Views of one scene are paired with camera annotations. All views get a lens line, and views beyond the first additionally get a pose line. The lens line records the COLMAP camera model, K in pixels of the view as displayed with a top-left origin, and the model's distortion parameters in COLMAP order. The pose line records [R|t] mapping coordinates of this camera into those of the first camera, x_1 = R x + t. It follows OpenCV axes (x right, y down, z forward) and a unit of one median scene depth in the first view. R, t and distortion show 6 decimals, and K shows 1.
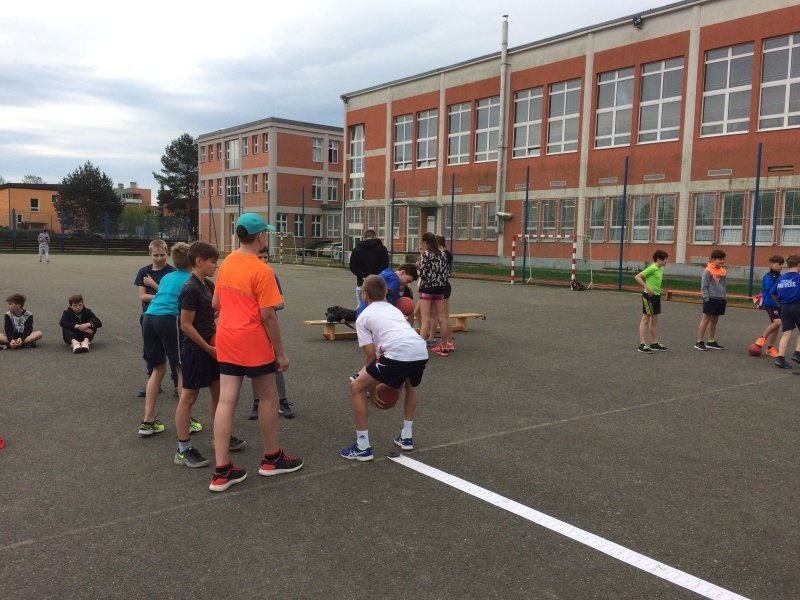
lens RADIAL K [[689.3, 0, 399.7], [0, 689.3, 301.1], [0, 0, 1]] dist [0.090292, -0.138899]
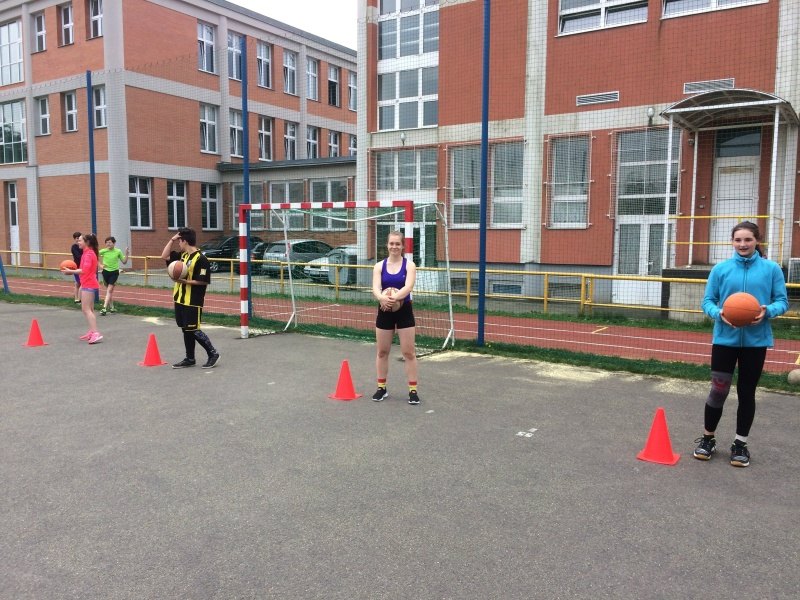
lens RADIAL K [[681.2, 0, 399.5], [0, 681.2, 300.7], [0, 0, 1]] dist [0.091882, -0.114775]
pose [[0.952956, -0.043869, 0.299916, -0.056735], [0.040109, 0.999021, 0.018686, -0.018303], [-0.300442, -0.005777, 0.953782, 0.198796]]
